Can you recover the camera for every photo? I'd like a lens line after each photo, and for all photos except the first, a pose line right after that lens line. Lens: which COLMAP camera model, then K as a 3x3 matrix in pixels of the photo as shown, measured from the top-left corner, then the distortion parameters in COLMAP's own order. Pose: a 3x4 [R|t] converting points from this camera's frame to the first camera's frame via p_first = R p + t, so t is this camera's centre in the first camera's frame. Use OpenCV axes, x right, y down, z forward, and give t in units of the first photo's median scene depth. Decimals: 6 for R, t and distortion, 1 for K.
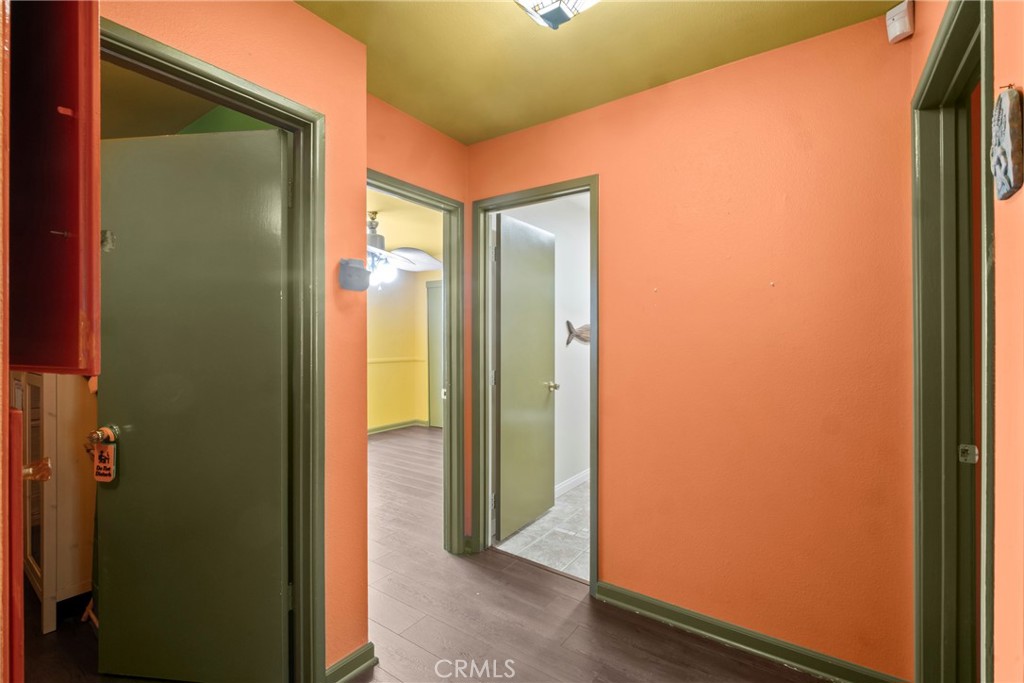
lens RADIAL K [[451.3, 0, 514.1], [0, 451.3, 338.8], [0, 0, 1]] dist [0.006993, -0.006174]
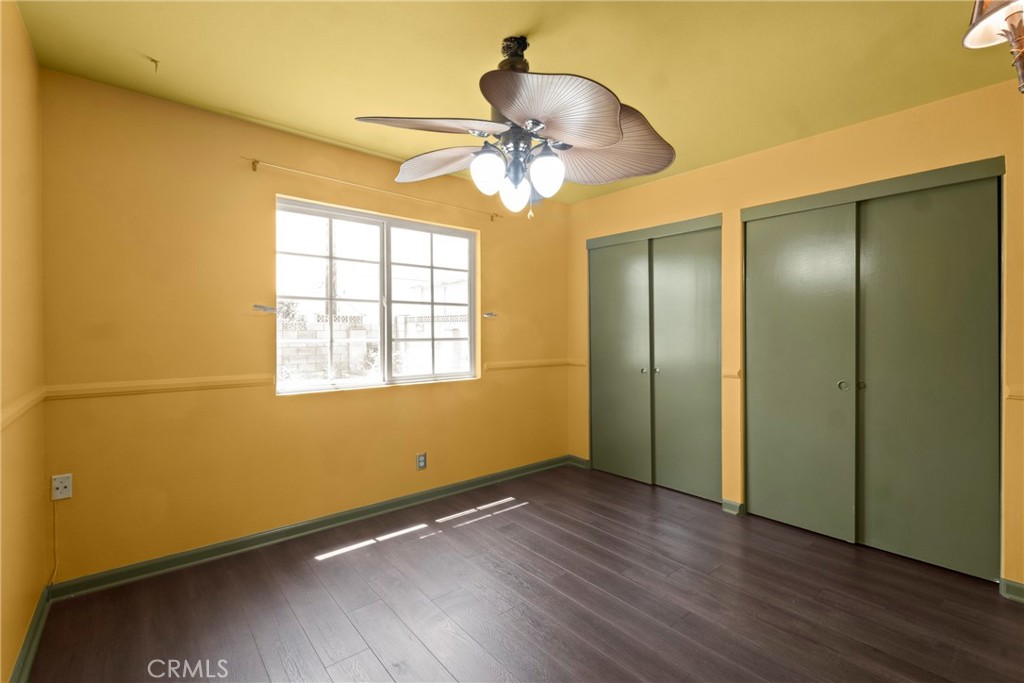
lens RADIAL K [[451.3, 0, 512.2], [0, 451.3, 337.9], [0, 0, 1]] dist [0.006993, -0.006174]
pose [[0.962916, 0.006413, -0.269724, -0.124399], [-0.004303, 0.999955, 0.008413, 0.005522], [0.269766, -0.006941, 0.962901, 0.361402]]
